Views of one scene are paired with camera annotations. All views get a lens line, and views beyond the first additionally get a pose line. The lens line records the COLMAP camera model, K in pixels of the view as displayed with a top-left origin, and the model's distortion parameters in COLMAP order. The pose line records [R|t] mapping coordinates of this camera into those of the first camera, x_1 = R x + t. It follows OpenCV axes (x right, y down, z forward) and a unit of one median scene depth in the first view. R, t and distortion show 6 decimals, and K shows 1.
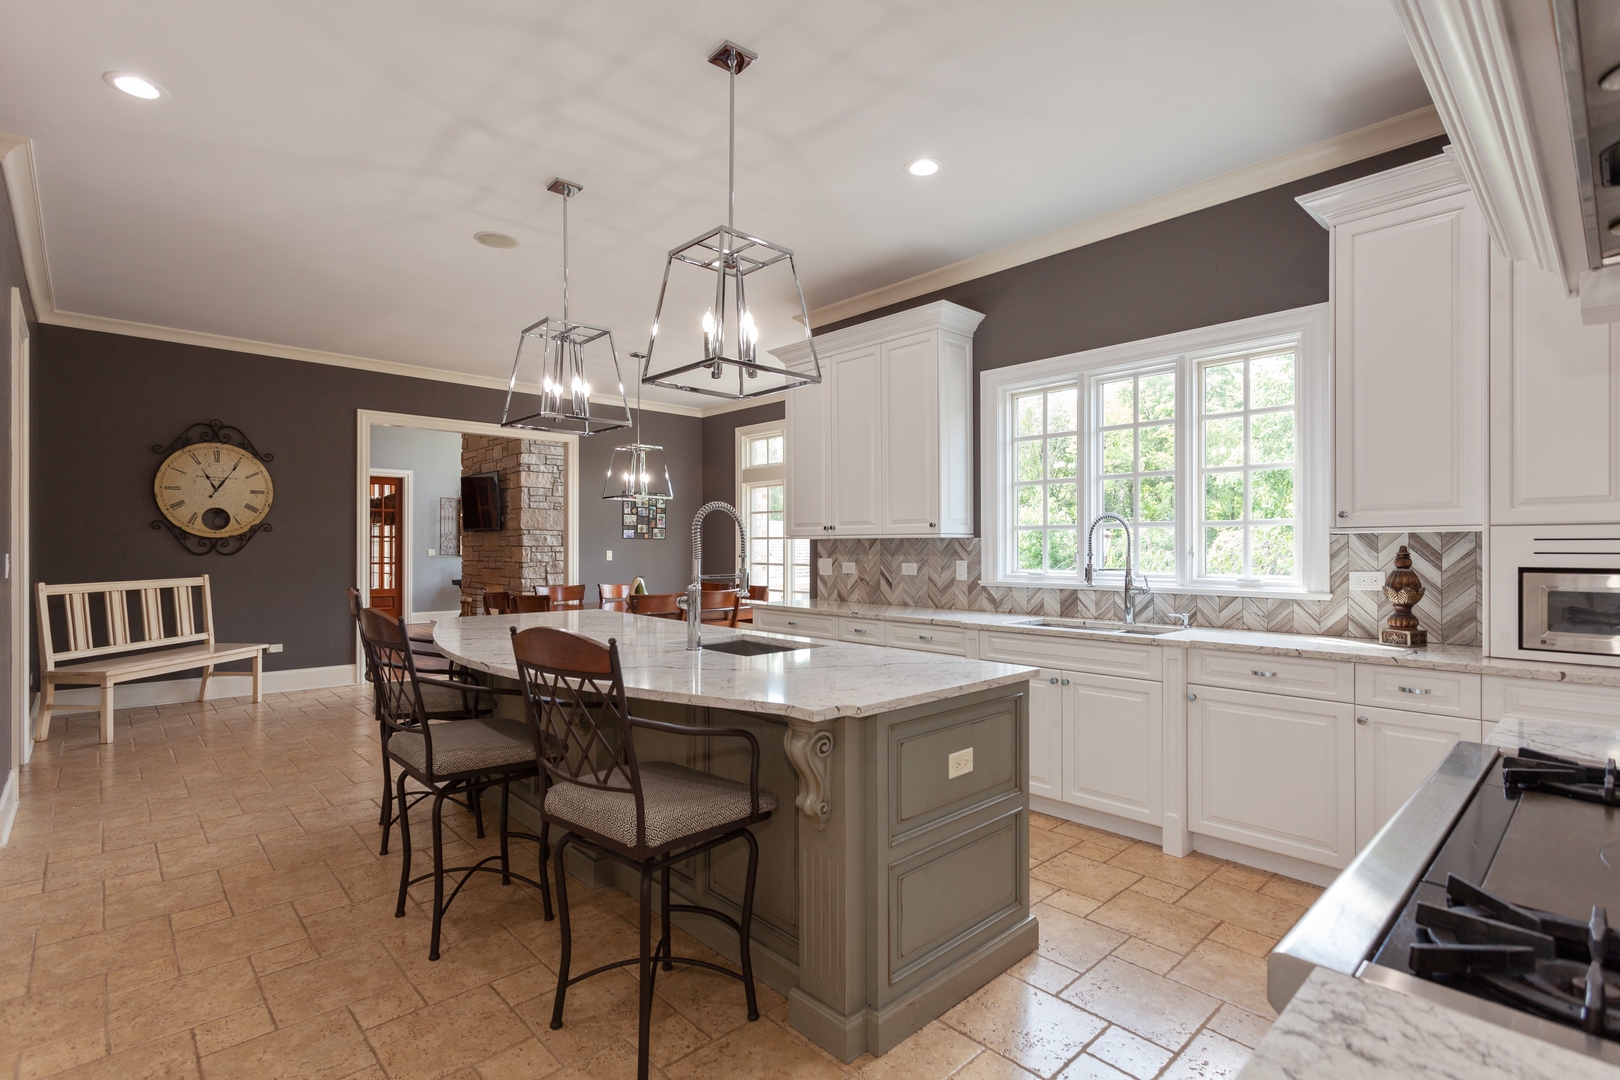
lens RADIAL K [[765.0, 0, 797.1], [0, 765.0, 550.2], [0, 0, 1]] dist [0.001703, 0.000628]
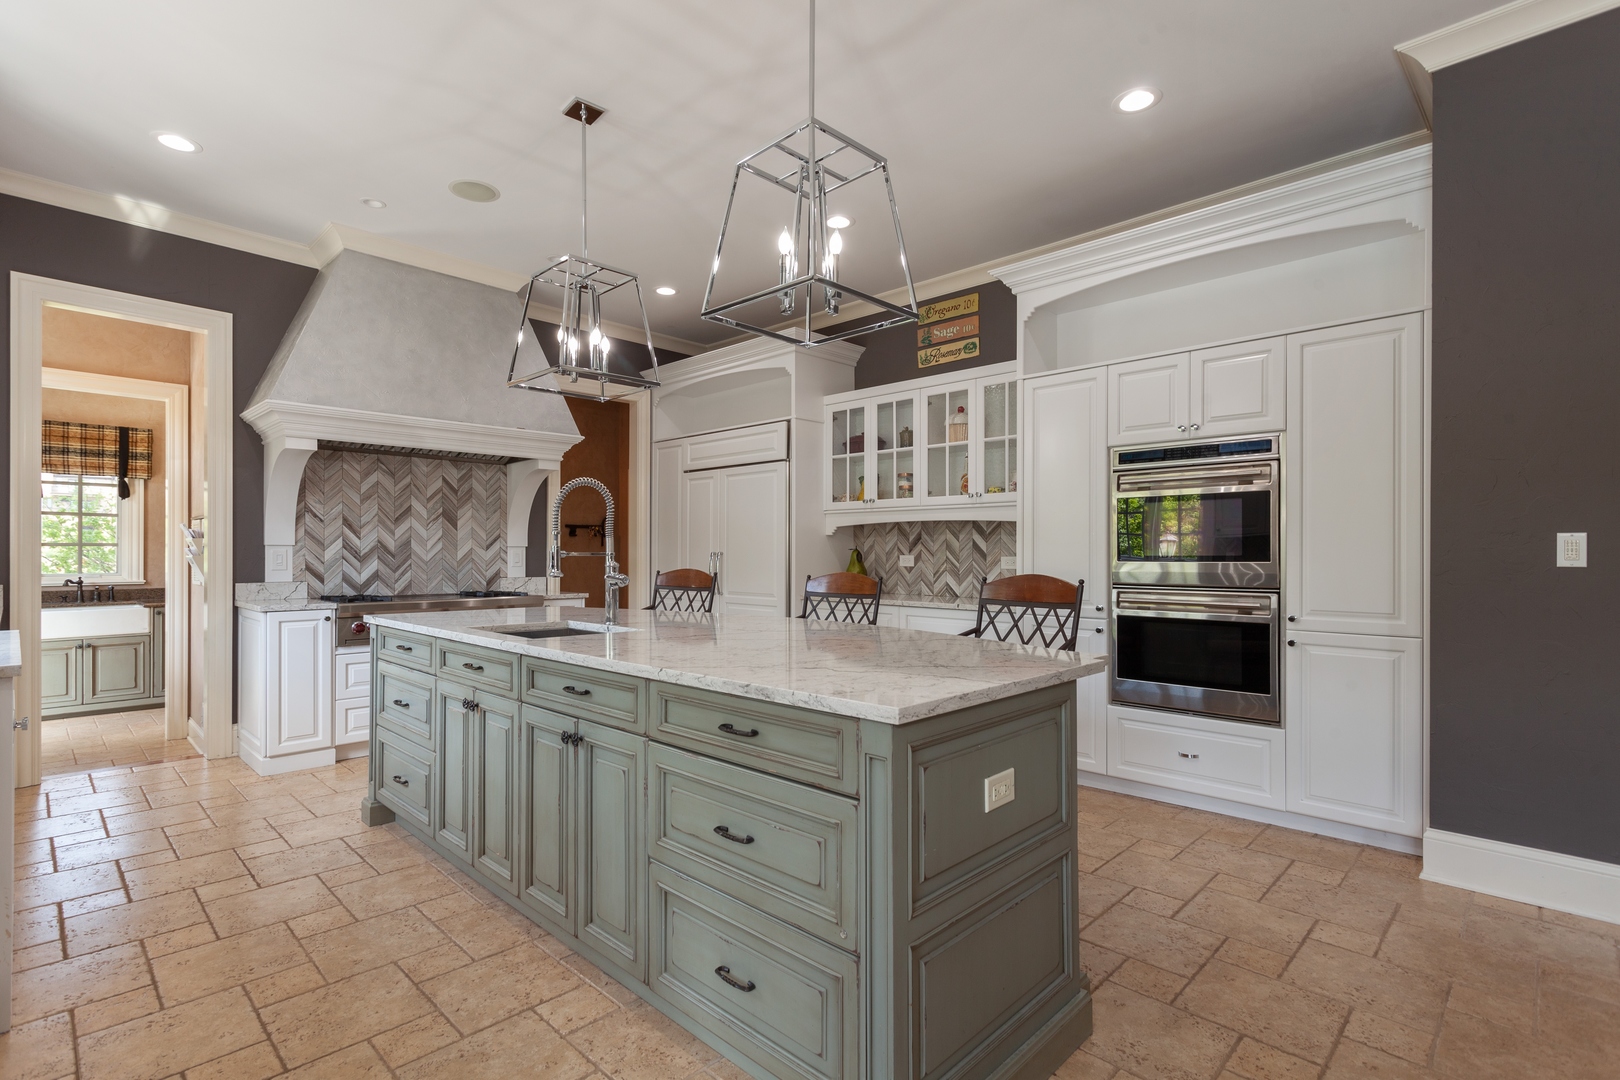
lens RADIAL K [[765.0, 0, 795.6], [0, 765.0, 551.9], [0, 0, 1]] dist [0.001703, 0.000628]
pose [[-0.998959, -0.003804, -0.045454, -0.201488], [-0.003852, 0.999992, 0.000964, 0.018660], [0.045450, 0.001138, -0.998966, 1.224252]]
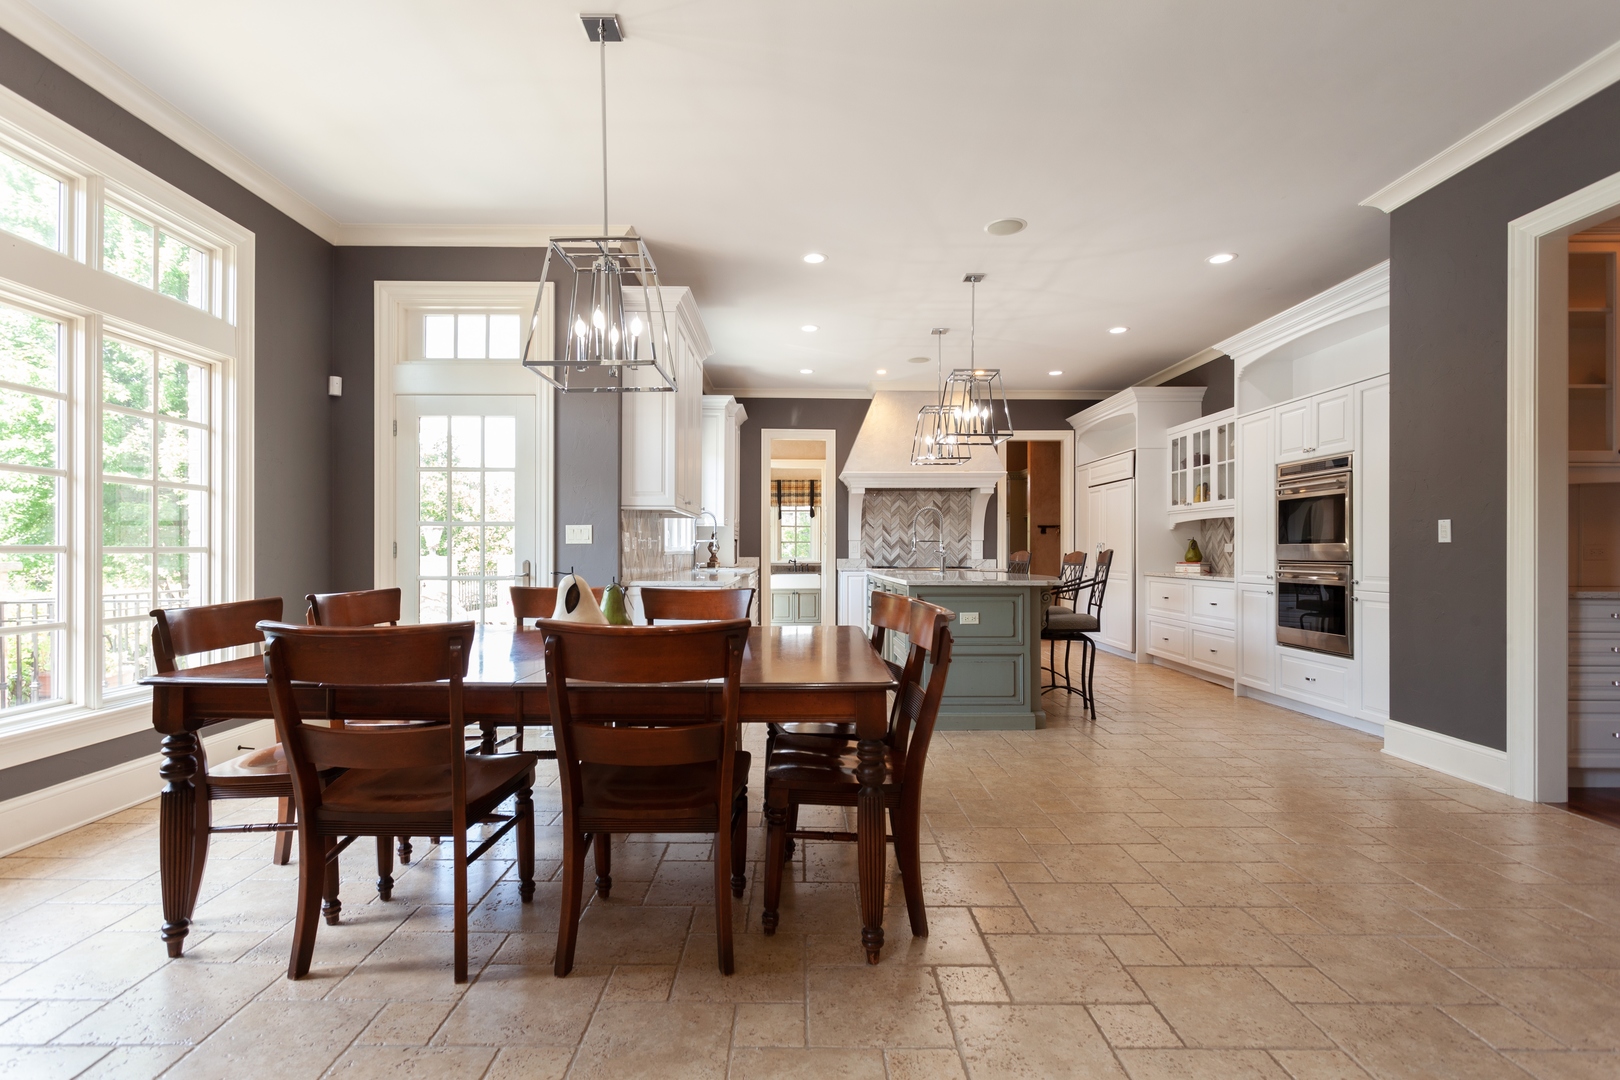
lens RADIAL K [[765.0, 0, 800.6], [0, 765.0, 543.1], [0, 0, 1]] dist [0.001703, 0.000628]
pose [[-0.737655, 0.004098, 0.675165, -0.797039], [-0.000646, 0.999977, -0.006775, 0.033452], [-0.675177, -0.005434, -0.737635, 1.748477]]
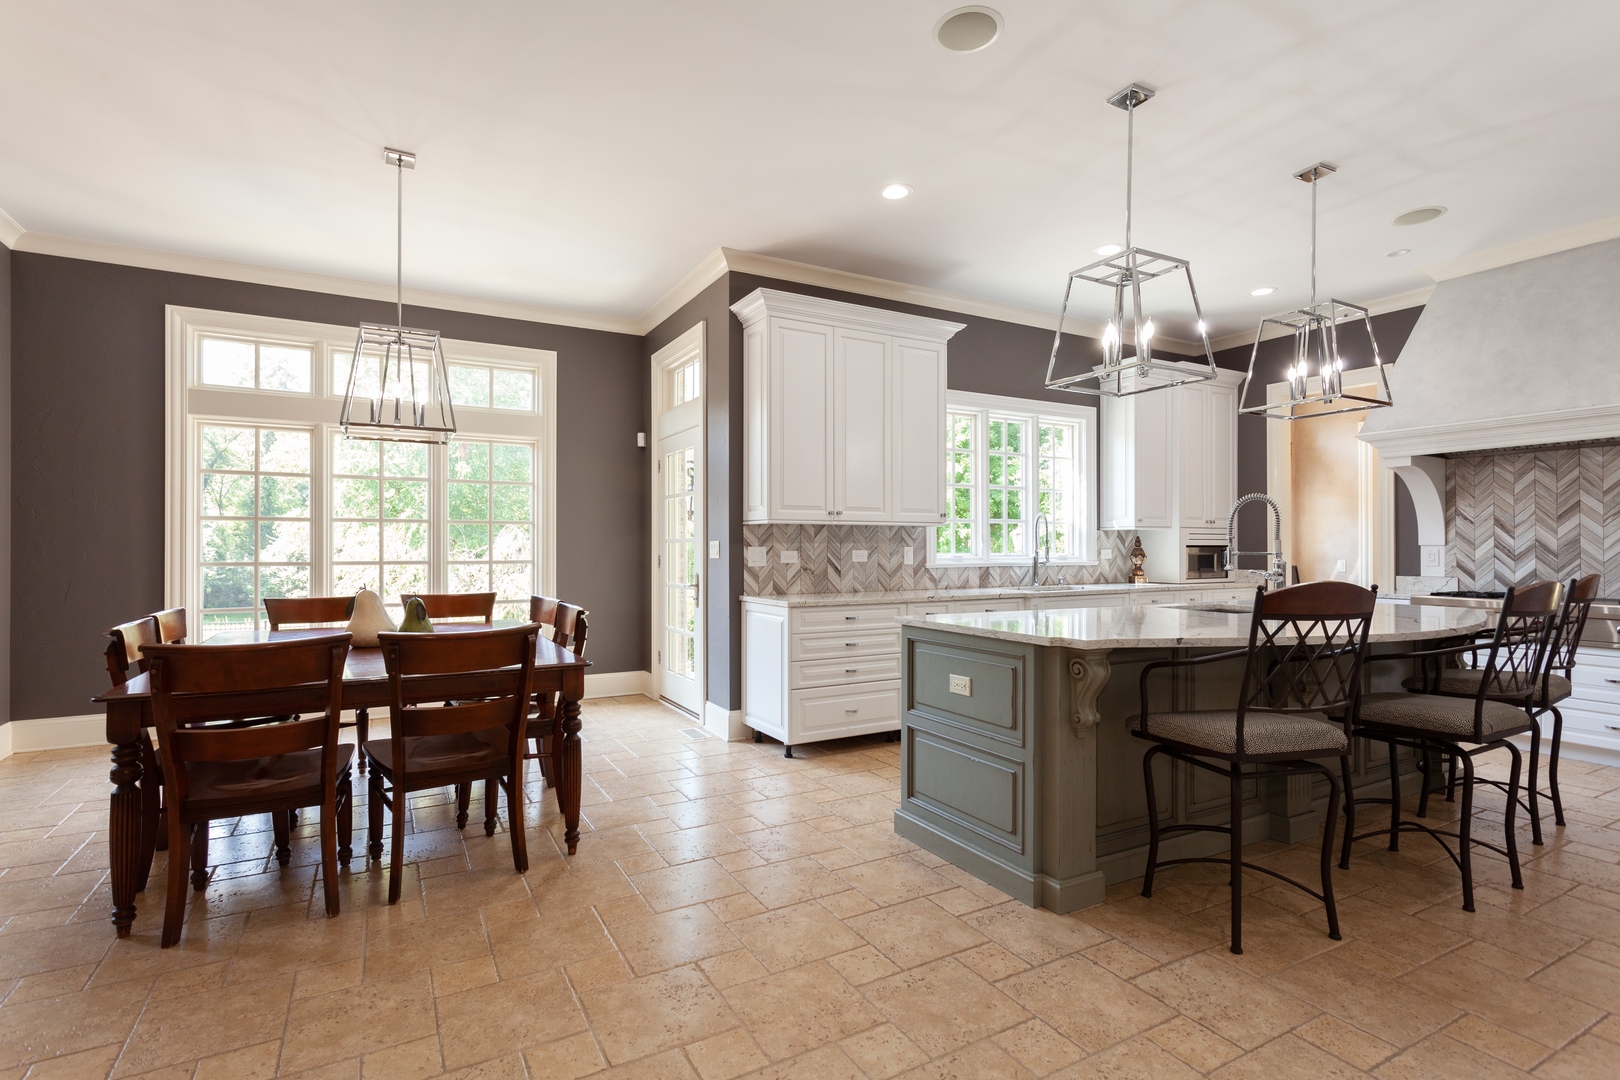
lens RADIAL K [[765.0, 0, 796.6], [0, 765.0, 540.7], [0, 0, 1]] dist [0.001703, 0.000628]
pose [[0.242089, 0.007704, 0.970223, -0.915197], [0.003350, 0.999956, -0.008776, 0.013630], [-0.970248, 0.005375, 0.242052, 0.876340]]
